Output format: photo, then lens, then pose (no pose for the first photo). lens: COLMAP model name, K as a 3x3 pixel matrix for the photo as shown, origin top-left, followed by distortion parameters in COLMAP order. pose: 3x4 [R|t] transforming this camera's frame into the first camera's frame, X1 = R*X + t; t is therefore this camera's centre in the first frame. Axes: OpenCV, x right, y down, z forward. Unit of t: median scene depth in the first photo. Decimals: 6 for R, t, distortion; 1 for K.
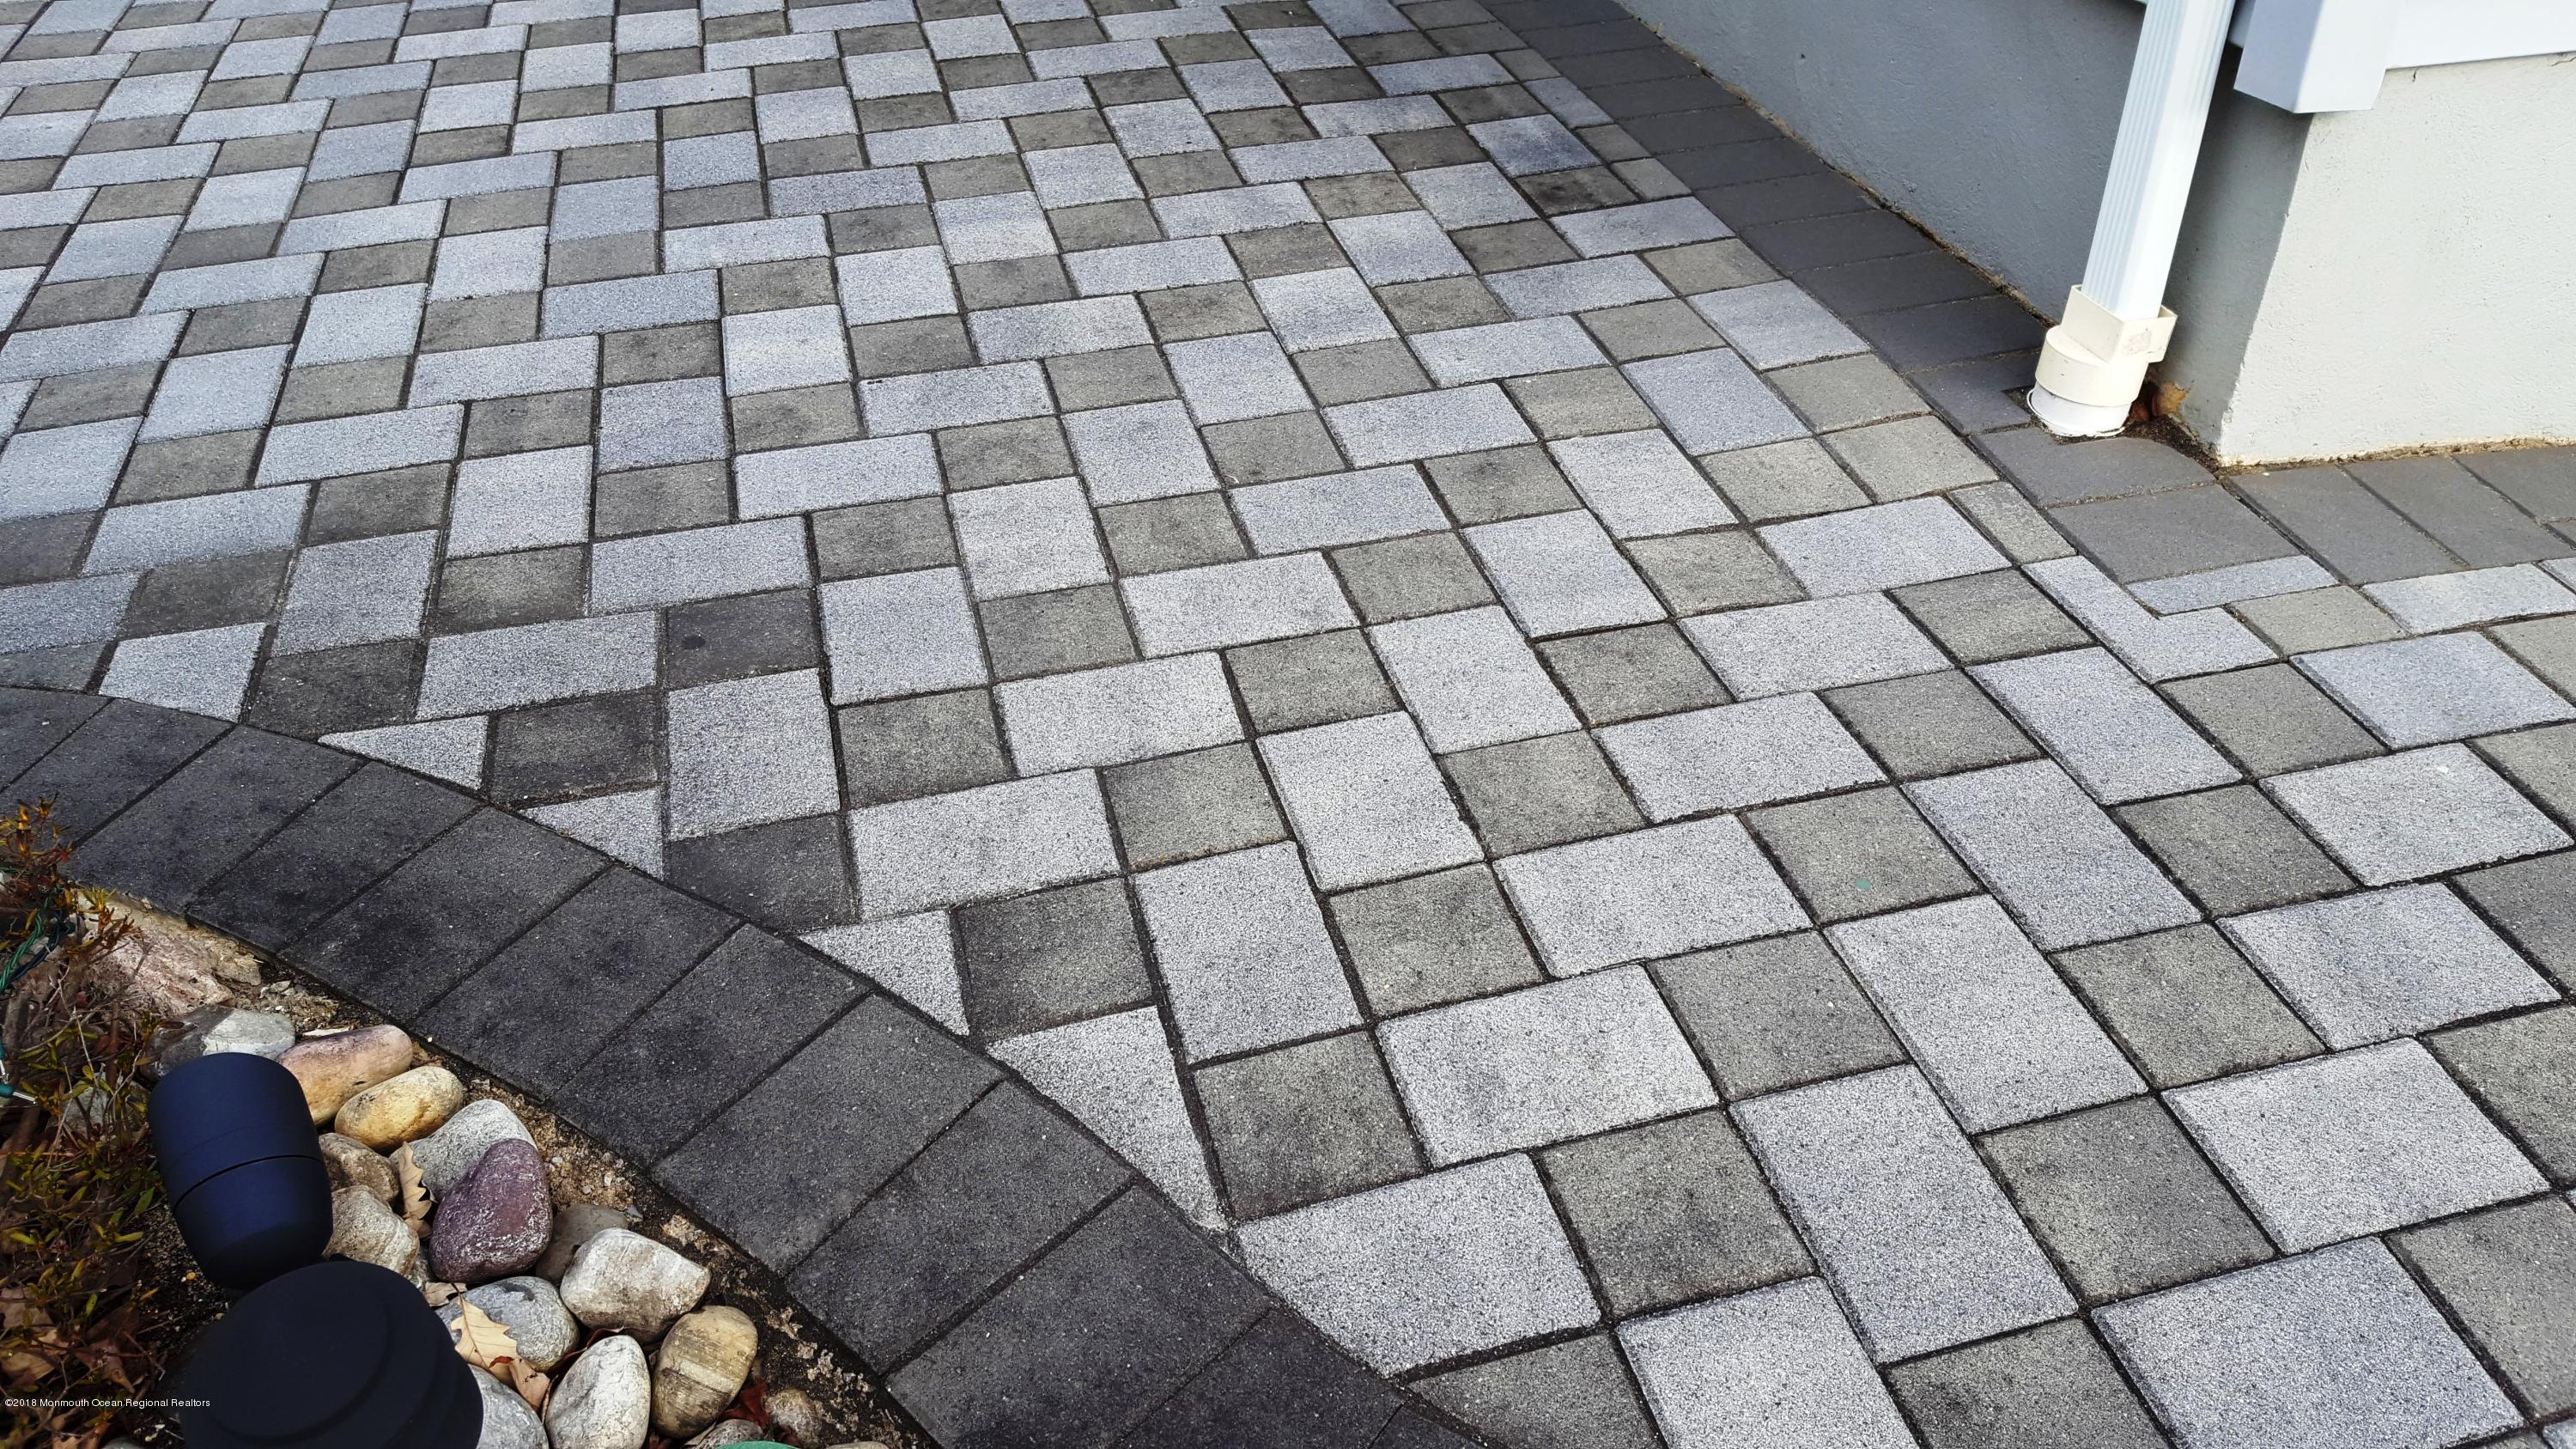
lens RADIAL K [[1947.8, 0, 1286.9], [0, 1947.8, 743.0], [0, 0, 1]] dist [0.135577, -0.268895]
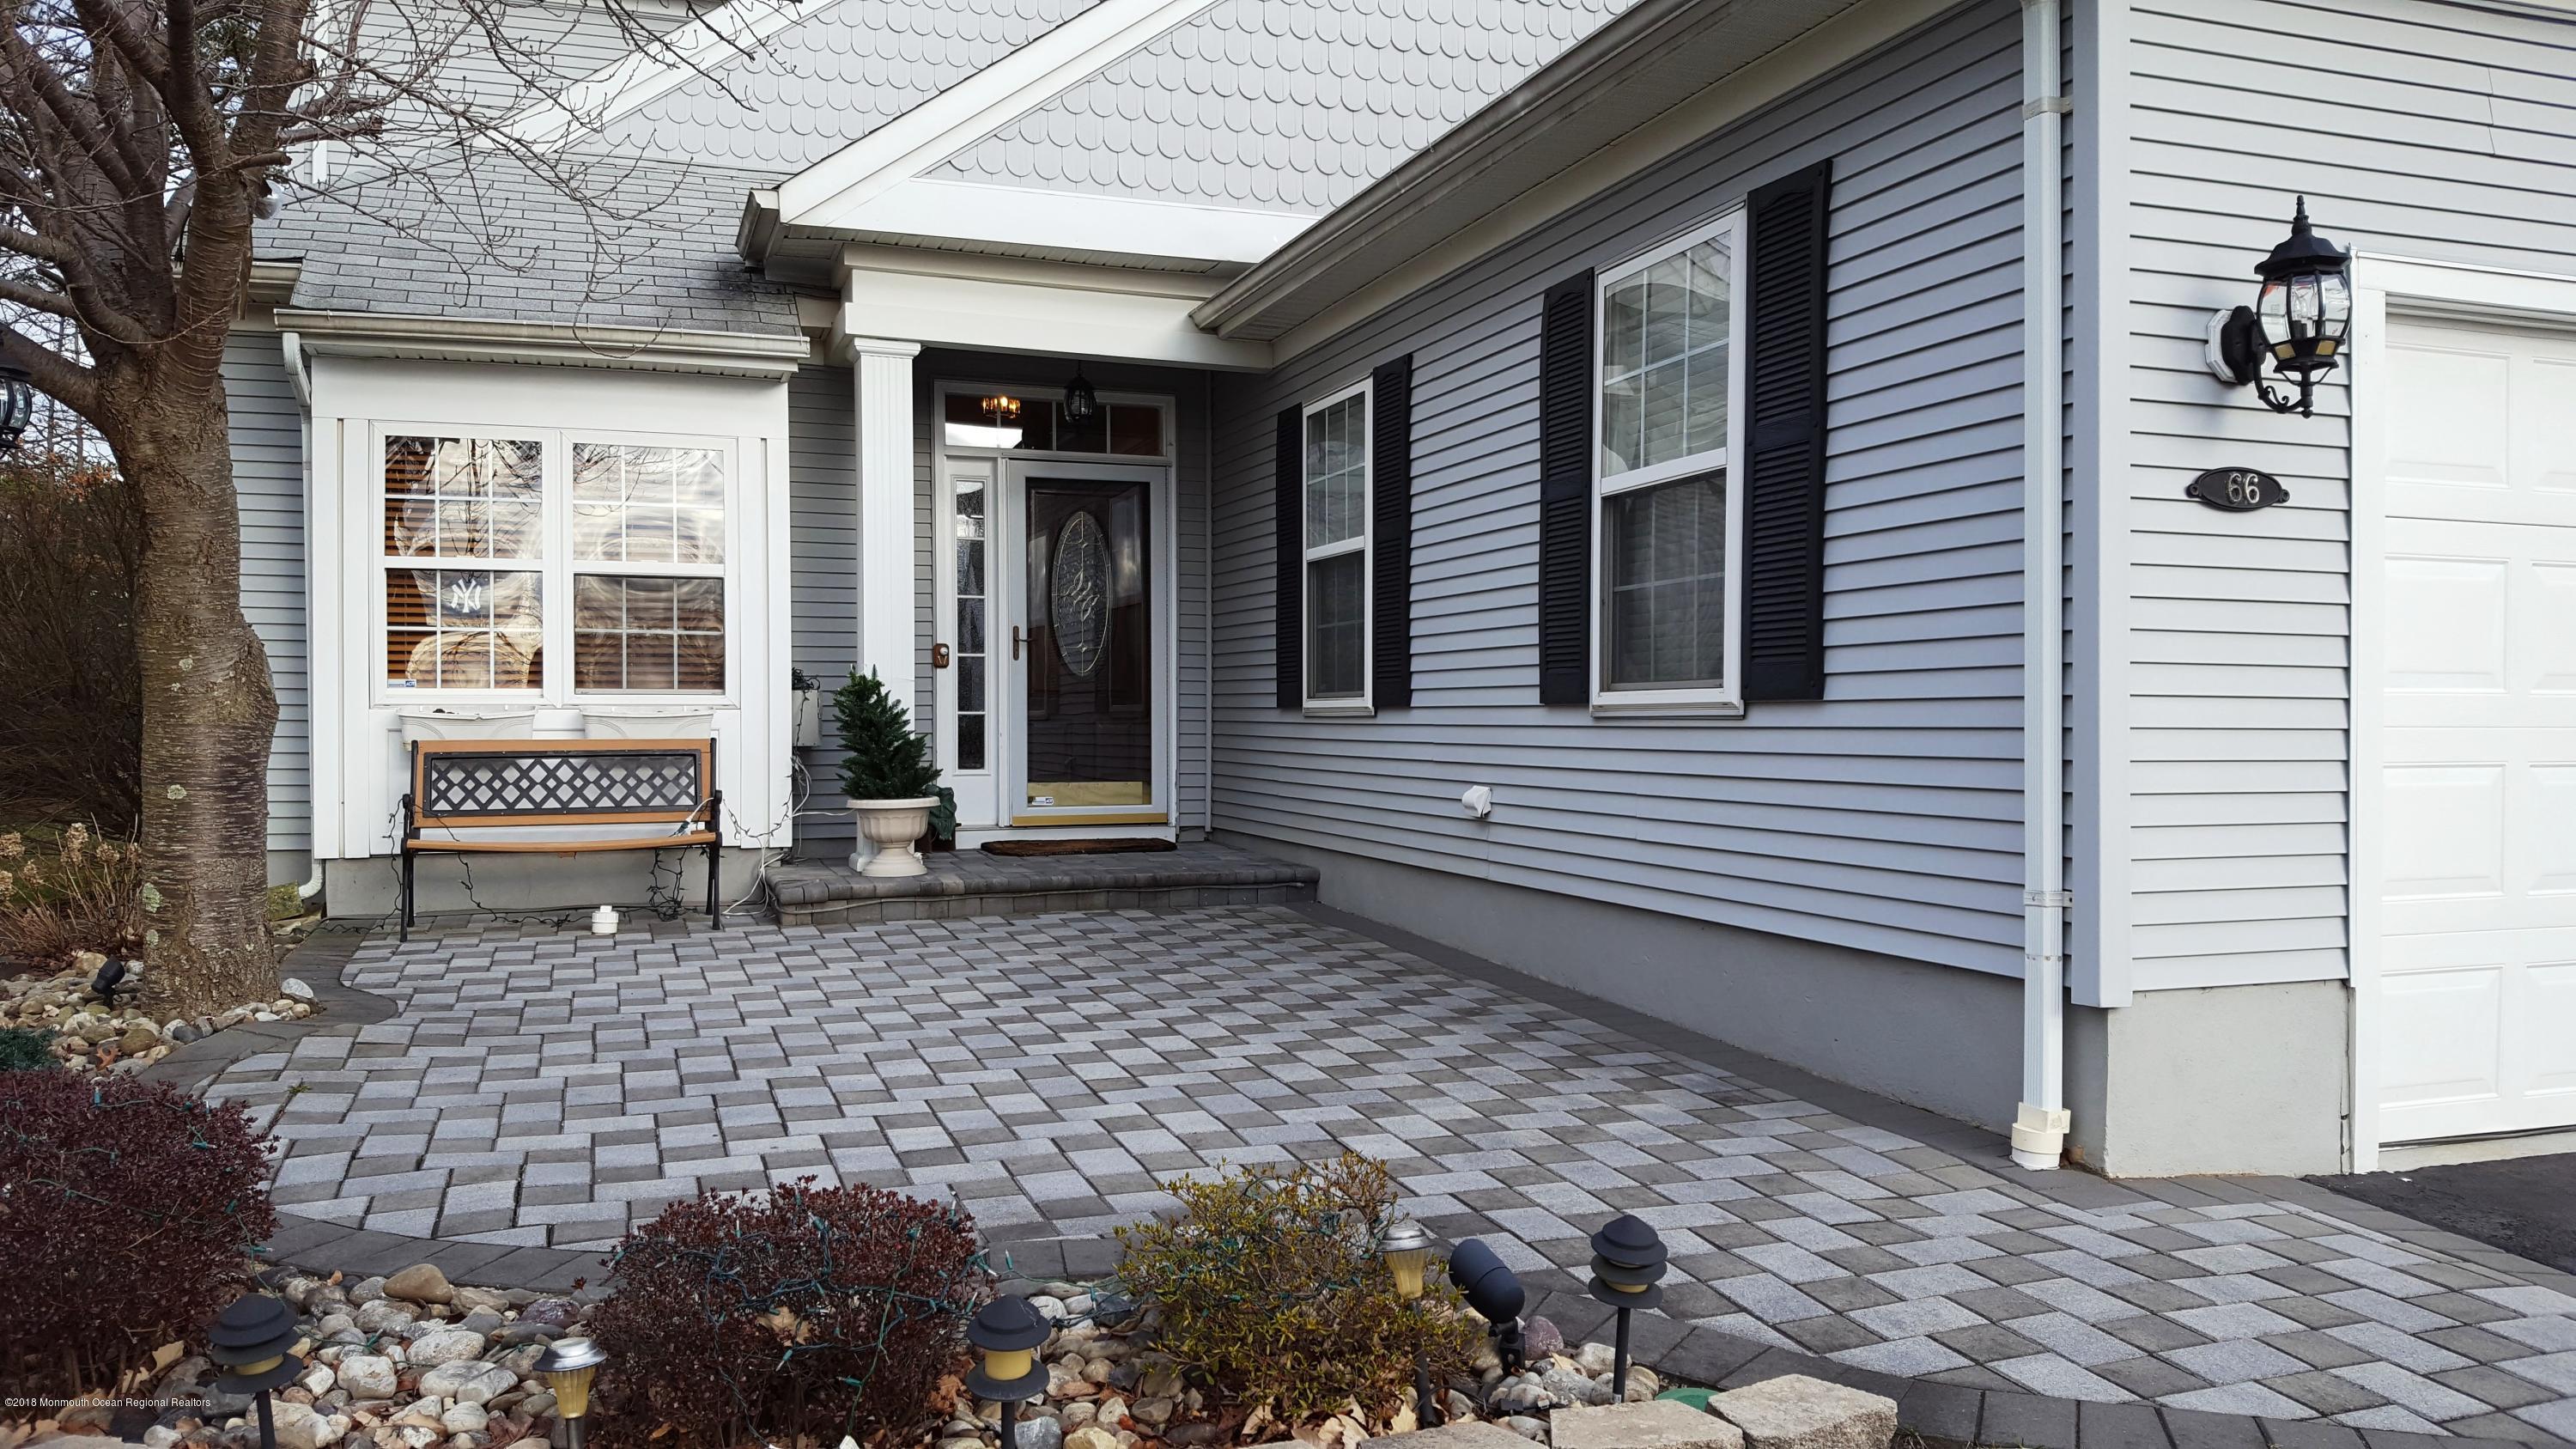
lens RADIAL K [[1947.8, 0, 1286.9], [0, 1947.8, 743.0], [0, 0, 1]] dist [0.135577, -0.268895]
pose [[0.996211, 0.012675, 0.086038, -0.628339], [0.037650, 0.828949, -0.558055, 0.660666], [-0.078394, 0.559180, 0.825331, -0.995161]]
